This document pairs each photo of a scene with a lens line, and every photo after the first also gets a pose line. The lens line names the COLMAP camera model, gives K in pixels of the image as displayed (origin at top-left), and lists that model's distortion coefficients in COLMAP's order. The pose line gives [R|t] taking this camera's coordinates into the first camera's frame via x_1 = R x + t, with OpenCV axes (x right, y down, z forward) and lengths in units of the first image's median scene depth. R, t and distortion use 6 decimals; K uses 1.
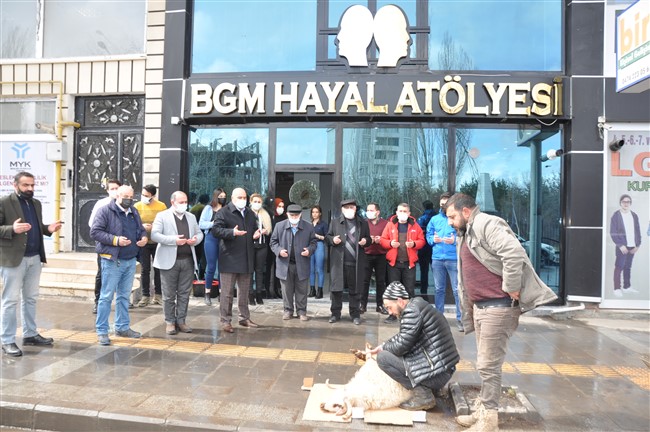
lens RADIAL K [[513.9, 0, 325.0], [0, 513.9, 216.0], [0, 0, 1]] dist [-0.162334, 0.144784]
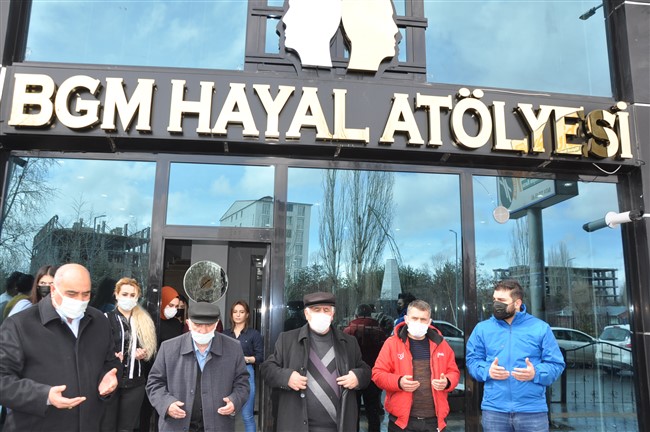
lens RADIAL K [[529.1, 0, 326.1], [0, 529.1, 205.1], [0, 0, 1]] dist [-0.159672, 0.153188]
pose [[0.977018, 0.039589, 0.209448, -0.047288], [0.001887, 0.980956, -0.194219, -0.014278], [-0.213148, 0.190151, 0.958337, 0.440143]]
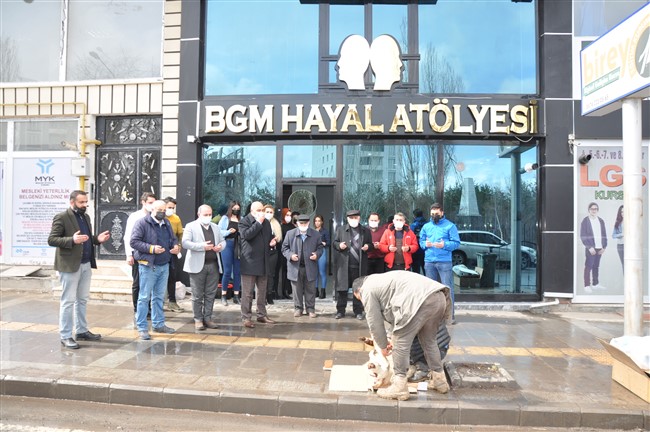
lens RADIAL K [[513.9, 0, 325.0], [0, 513.9, 216.0], [0, 0, 1]] dist [-0.162334, 0.144784]
pose [[0.999517, -0.009682, 0.029515, -0.040139], [0.009975, 0.999902, -0.009812, -0.007245], [-0.029418, 0.010102, 0.999516, -0.117220]]
